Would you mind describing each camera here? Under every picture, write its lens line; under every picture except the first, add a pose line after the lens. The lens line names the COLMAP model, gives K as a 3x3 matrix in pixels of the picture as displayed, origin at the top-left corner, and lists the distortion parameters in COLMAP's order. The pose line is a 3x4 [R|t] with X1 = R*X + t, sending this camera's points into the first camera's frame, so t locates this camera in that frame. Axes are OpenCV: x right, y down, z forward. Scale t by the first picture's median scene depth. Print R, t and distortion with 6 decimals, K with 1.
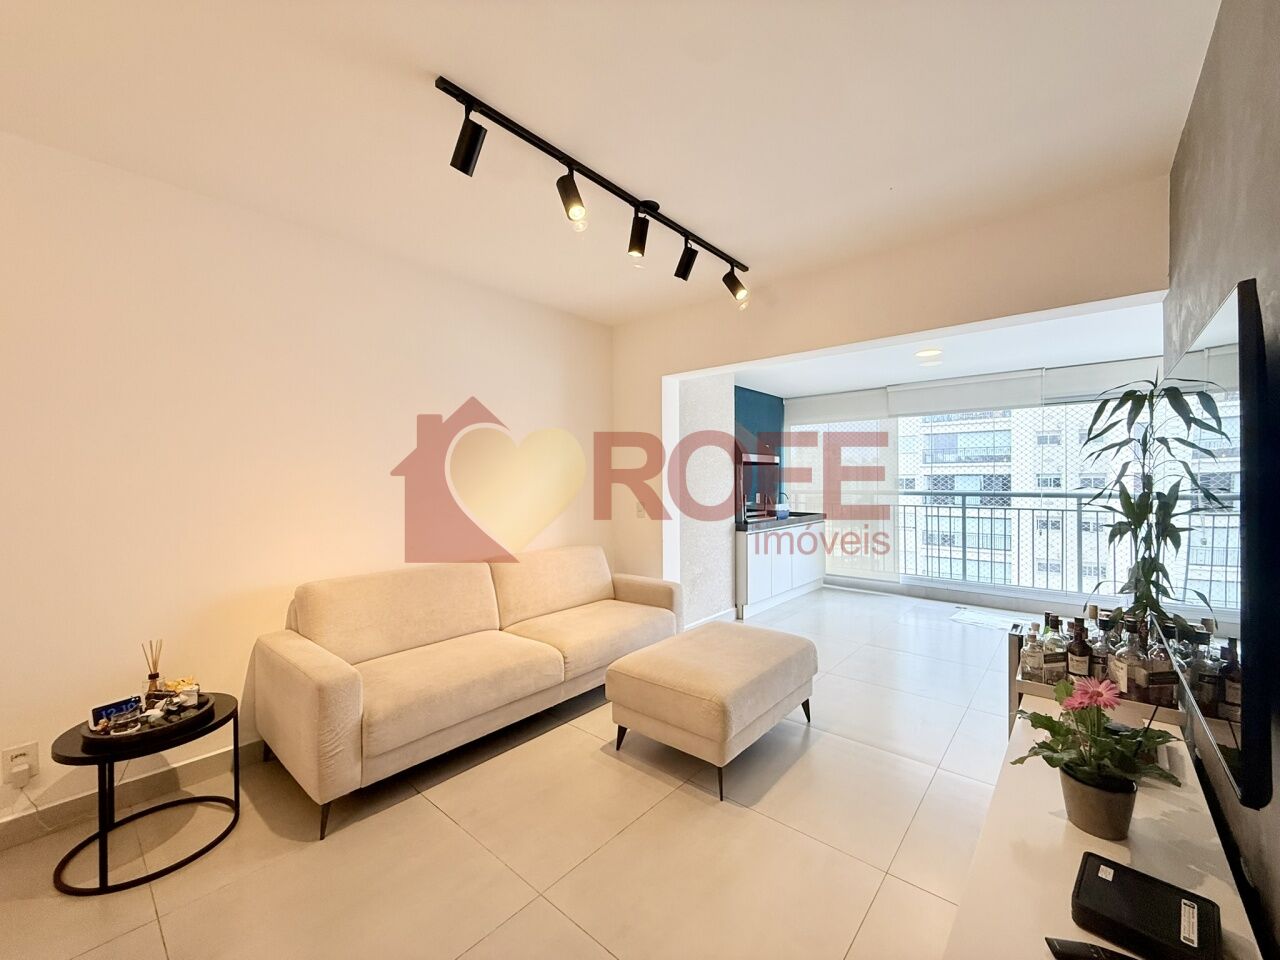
lens RADIAL K [[509.9, 0, 636.8], [0, 509.9, 478.6], [0, 0, 1]] dist [0.000858, 0.000352]
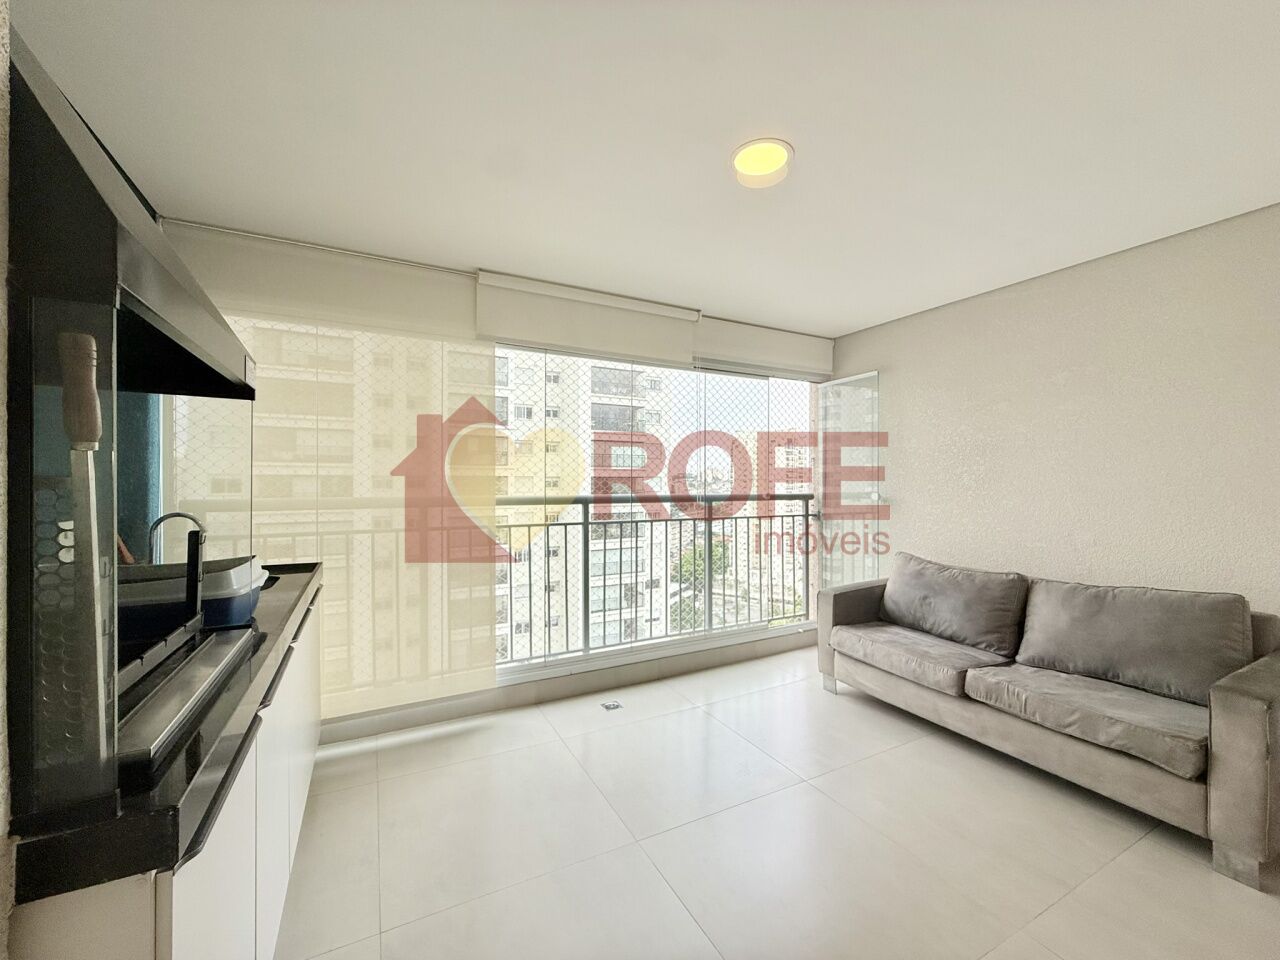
lens RADIAL K [[509.9, 0, 636.8], [0, 509.9, 478.6], [0, 0, 1]] dist [0.000858, 0.000352]
pose [[0.373536, 0.004208, 0.927606, 0.017990], [-0.001949, 0.999991, -0.003752, 0.001060], [-0.927614, -0.000406, 0.373541, 0.105411]]
